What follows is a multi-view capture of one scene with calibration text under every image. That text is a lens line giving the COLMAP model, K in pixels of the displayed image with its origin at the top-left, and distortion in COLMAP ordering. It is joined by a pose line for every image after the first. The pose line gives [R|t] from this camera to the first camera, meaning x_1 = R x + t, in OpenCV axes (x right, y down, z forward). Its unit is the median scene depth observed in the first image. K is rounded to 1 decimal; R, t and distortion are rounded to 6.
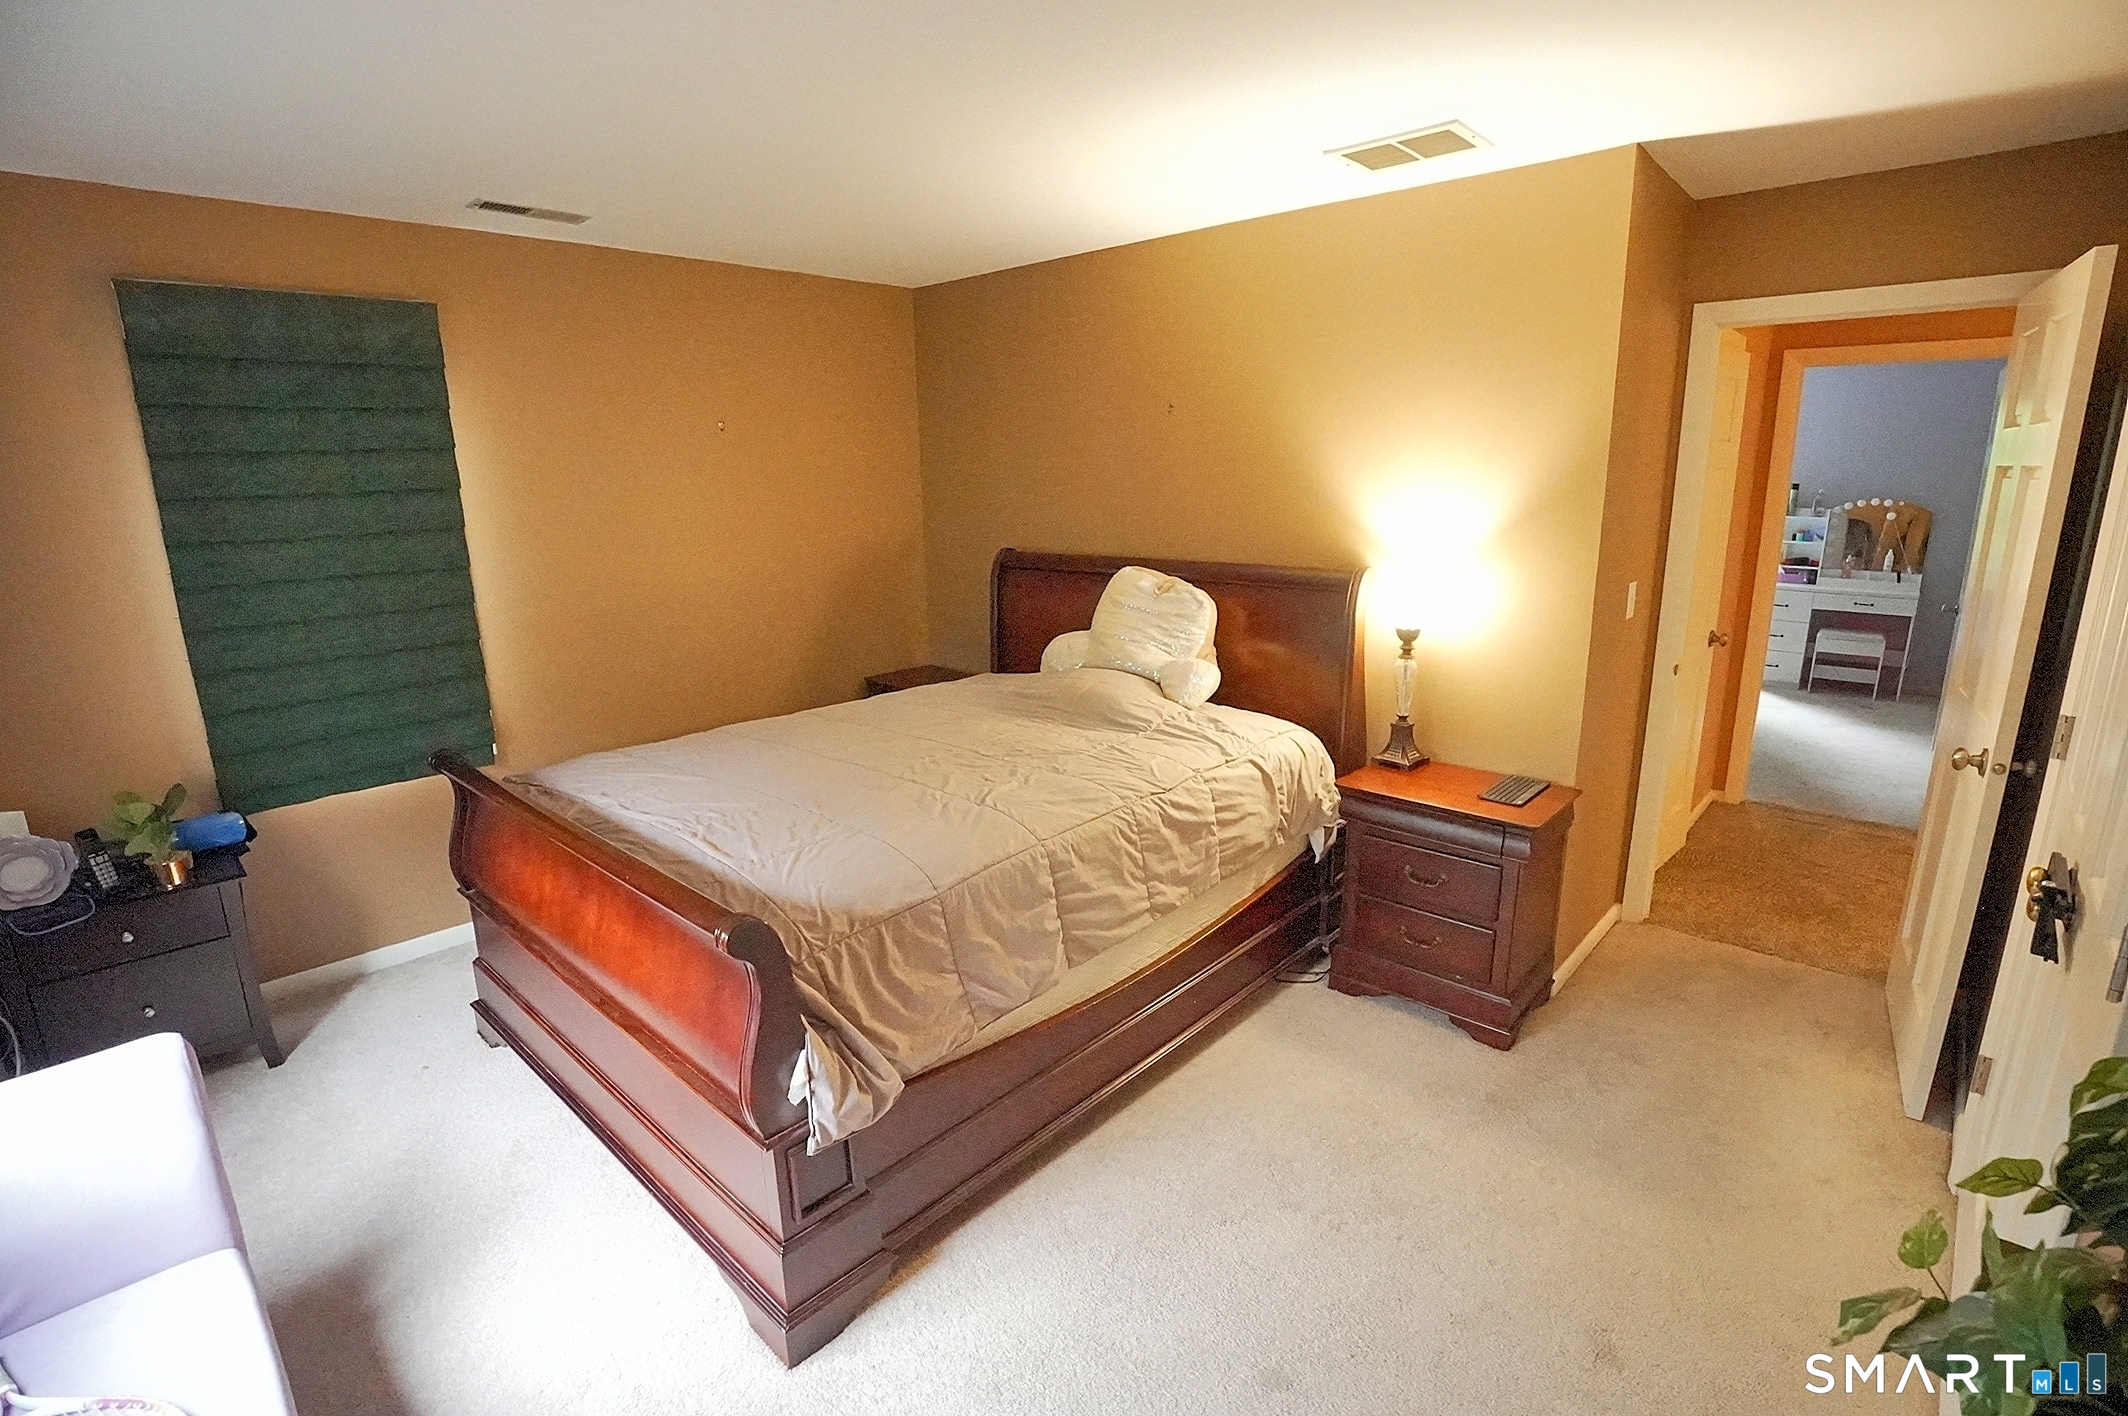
lens RADIAL K [[967.8, 0, 1064.0], [0, 967.8, 708.0], [0, 0, 1]] dist [-0.040960, -0.000058]
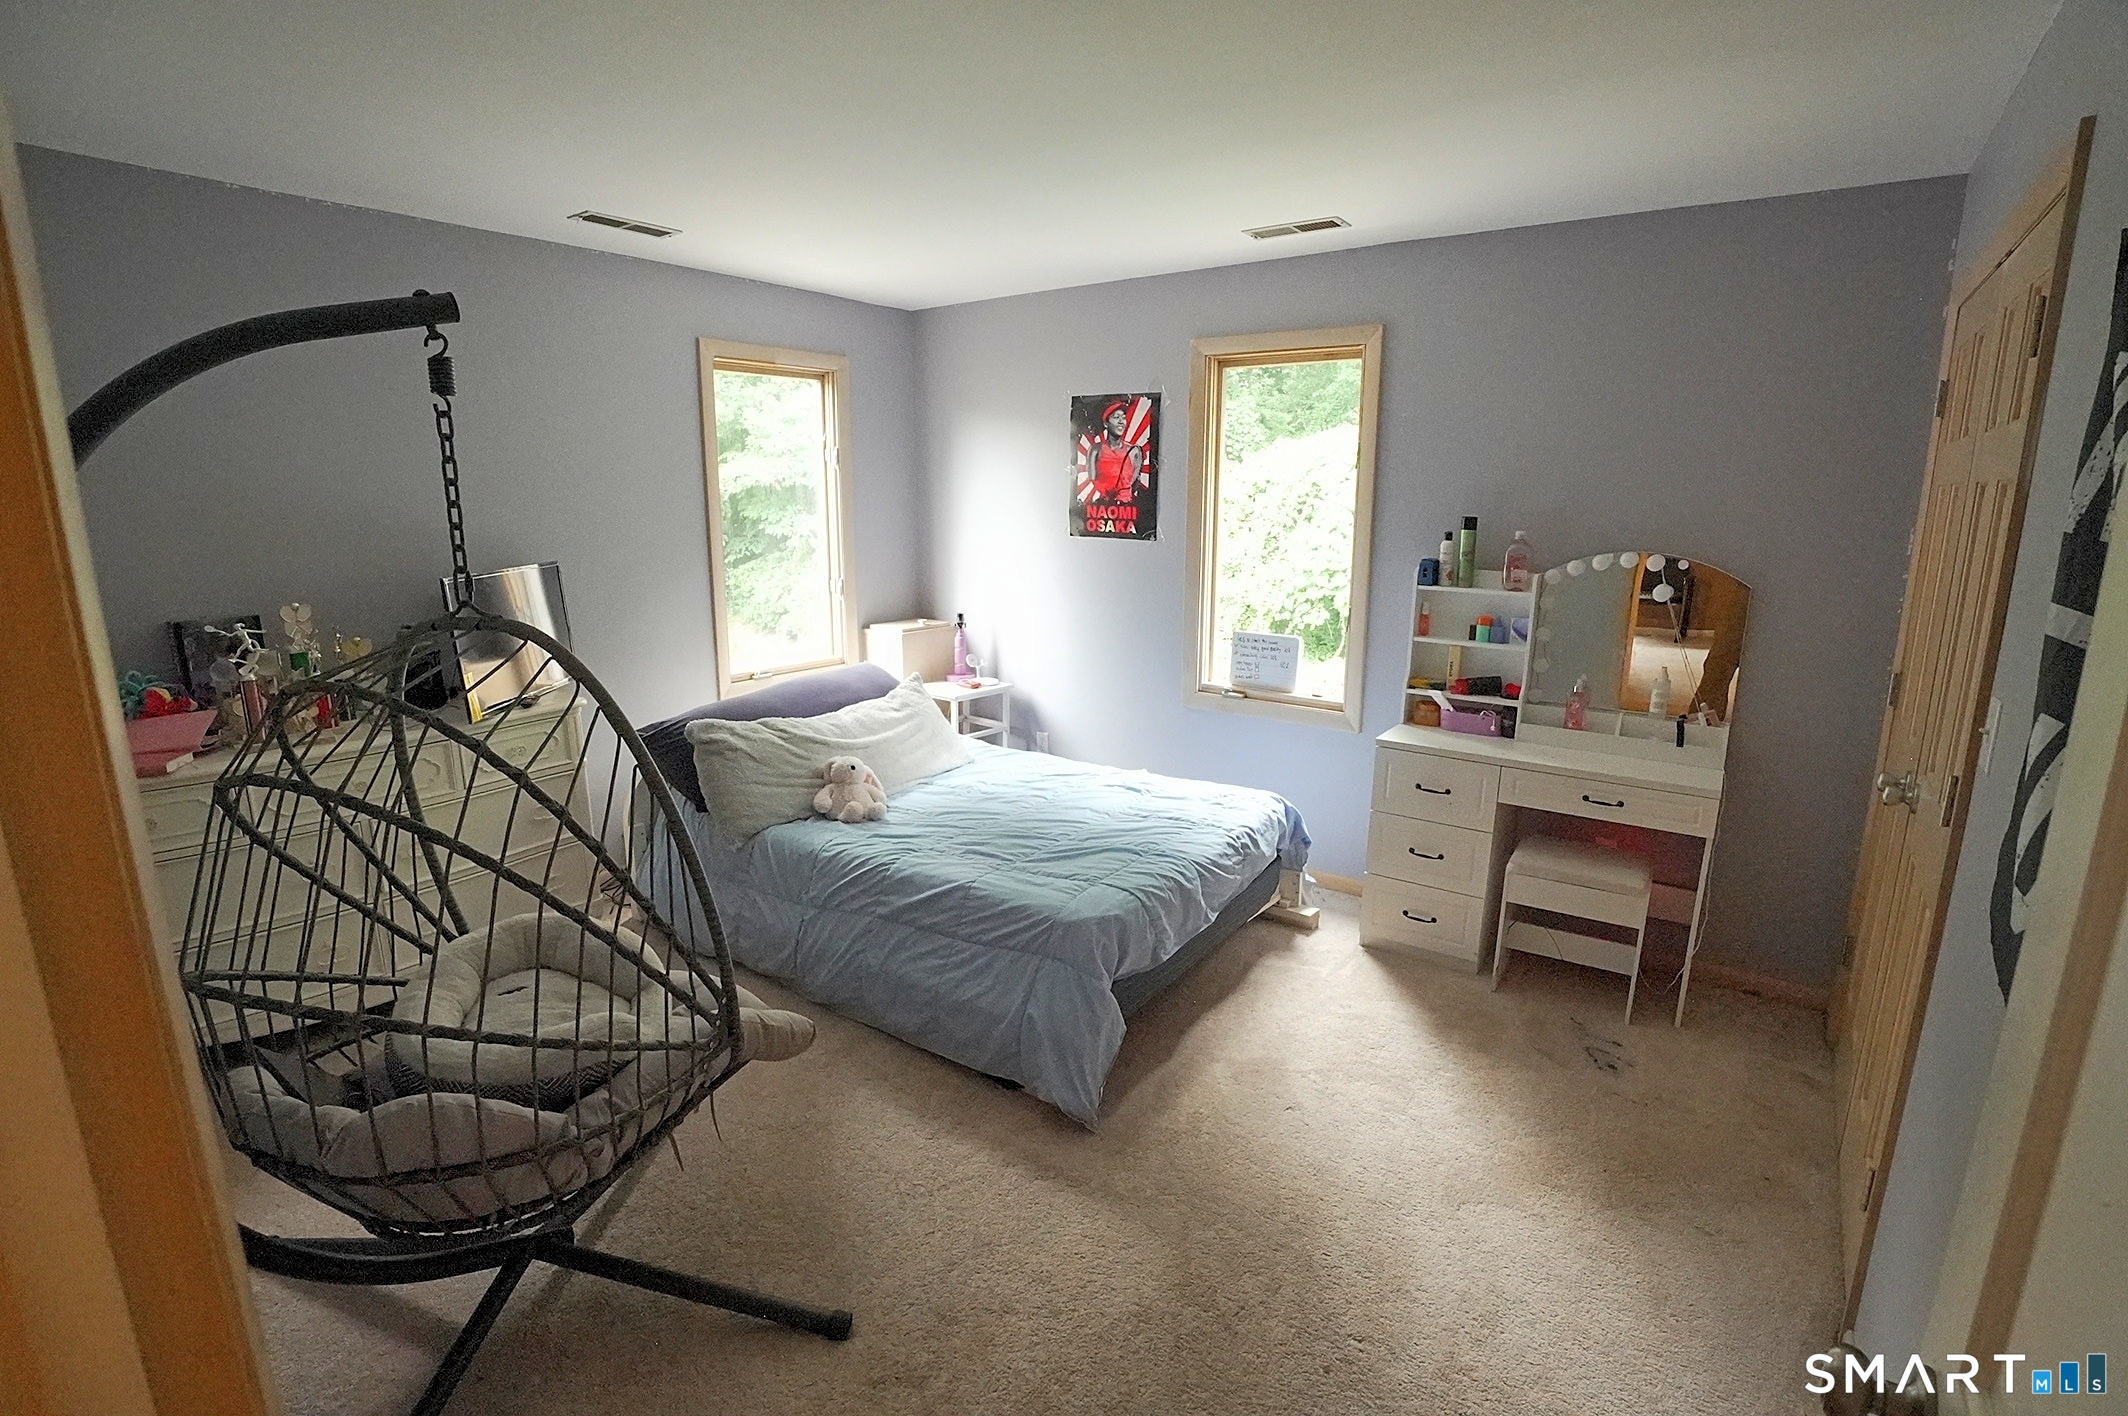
lens RADIAL K [[983.3, 0, 1064.0], [0, 983.3, 708.0], [0, 0, 1]] dist [-0.052900, 0.000144]
pose [[0.993161, -0.013228, 0.115999, 0.534321], [0.015183, 0.999757, -0.015991, -0.143469], [-0.115760, 0.017642, 0.993121, 0.565259]]
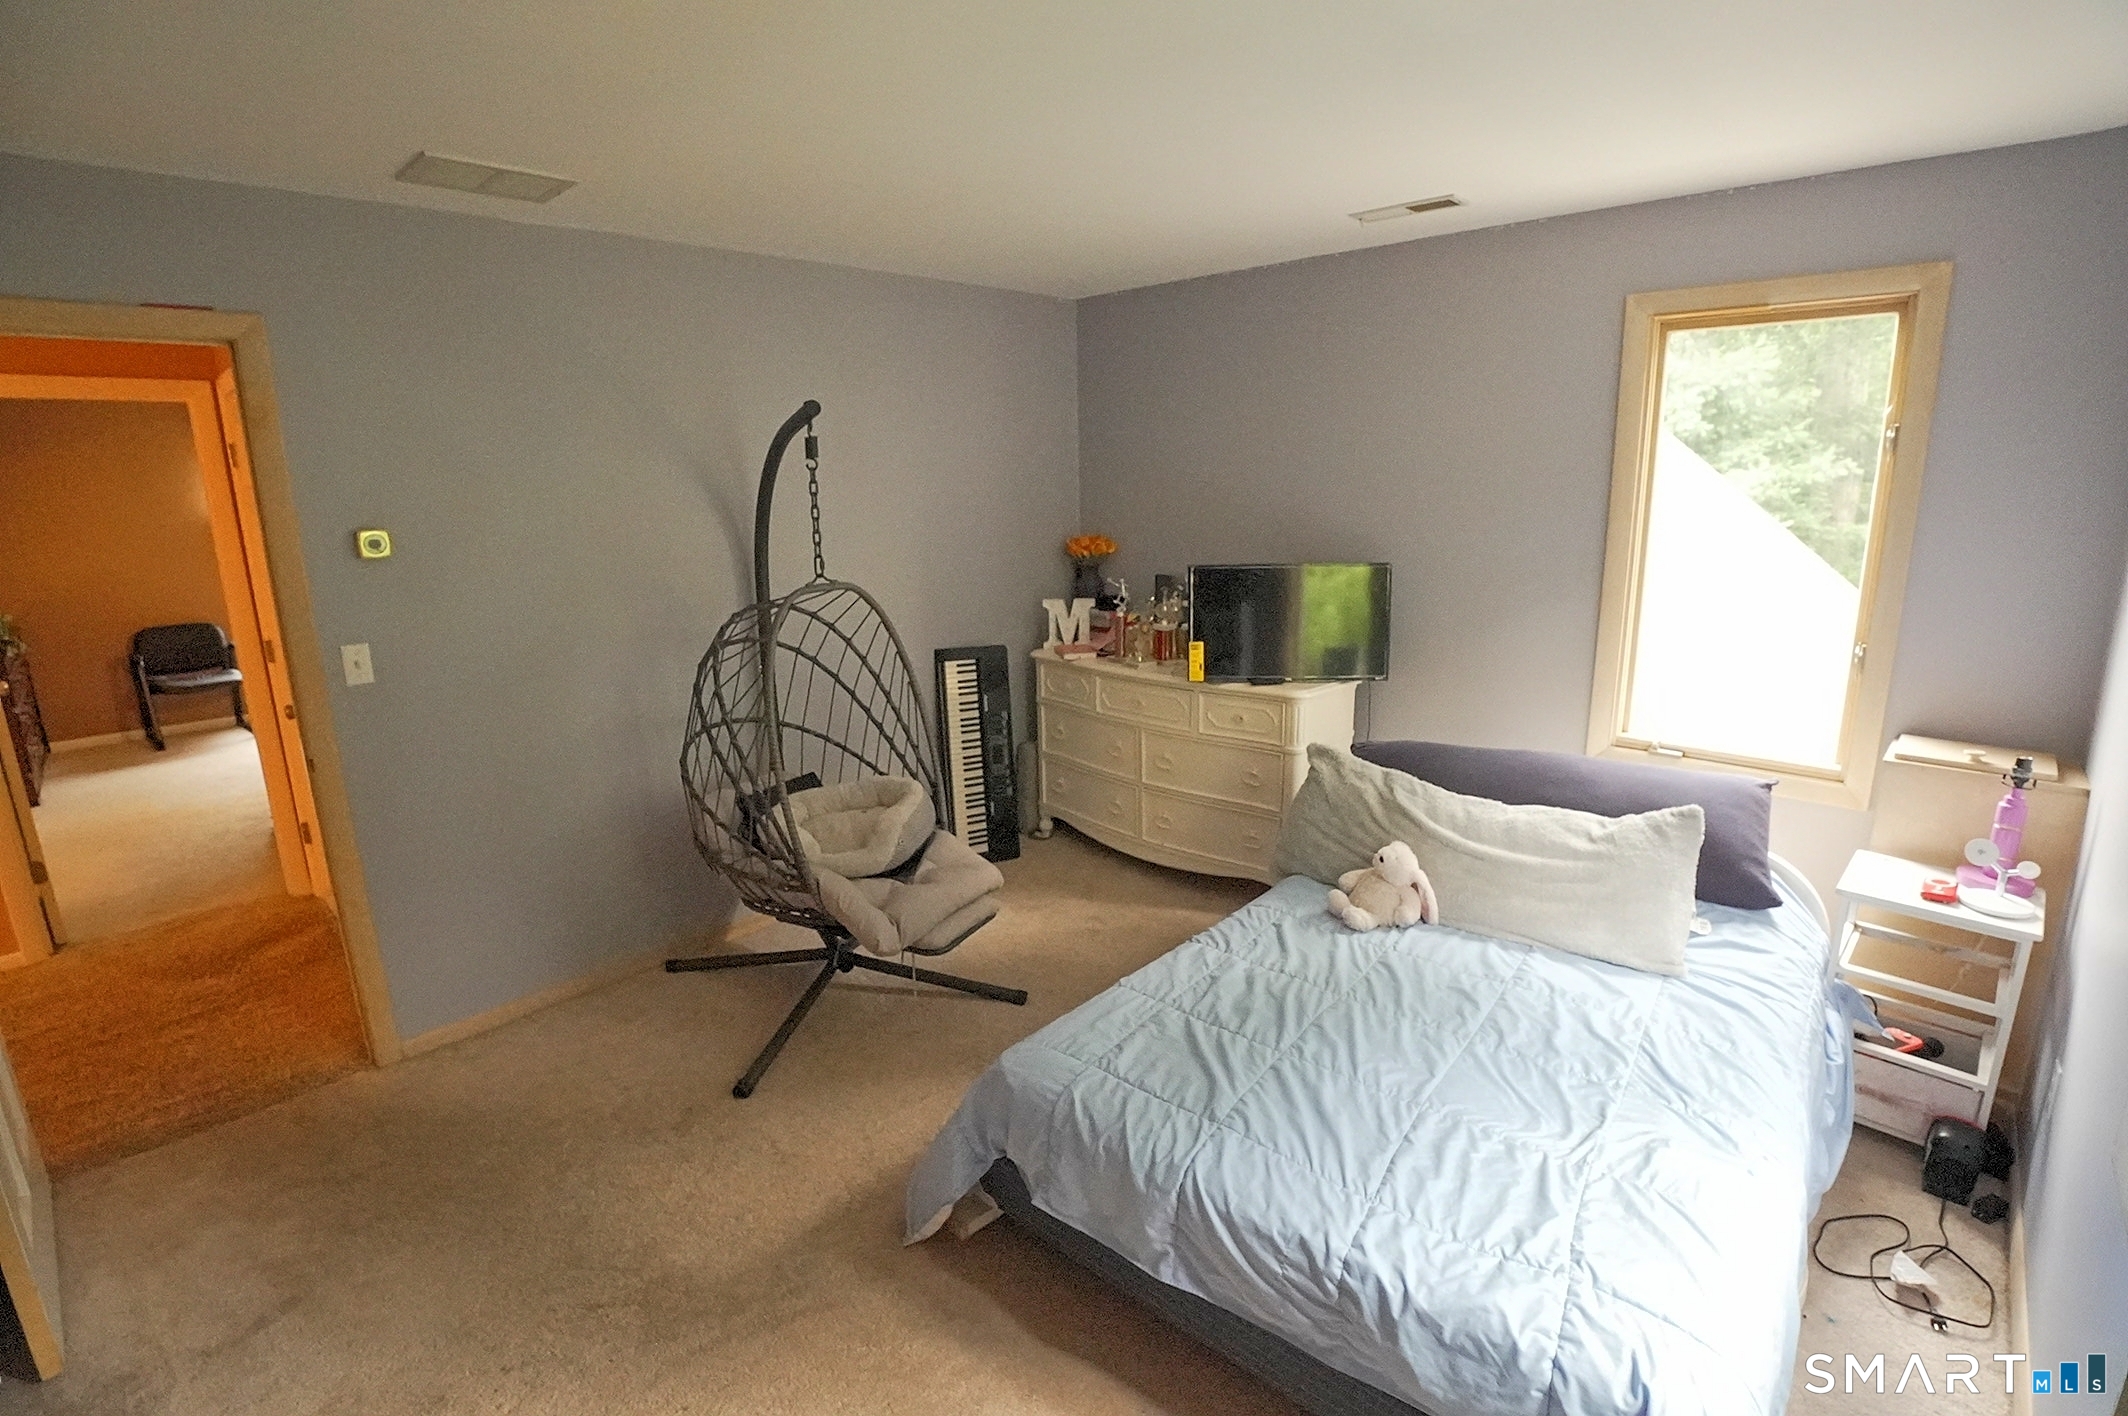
lens RADIAL K [[983.3, 0, 1064.0], [0, 983.3, 708.0], [0, 0, 1]] dist [-0.052900, 0.000144]
pose [[-0.002418, 0.229820, -0.973230, 1.078190], [-0.209021, 0.951619, 0.225236, -0.311854], [0.977908, 0.203970, 0.045737, 1.180994]]
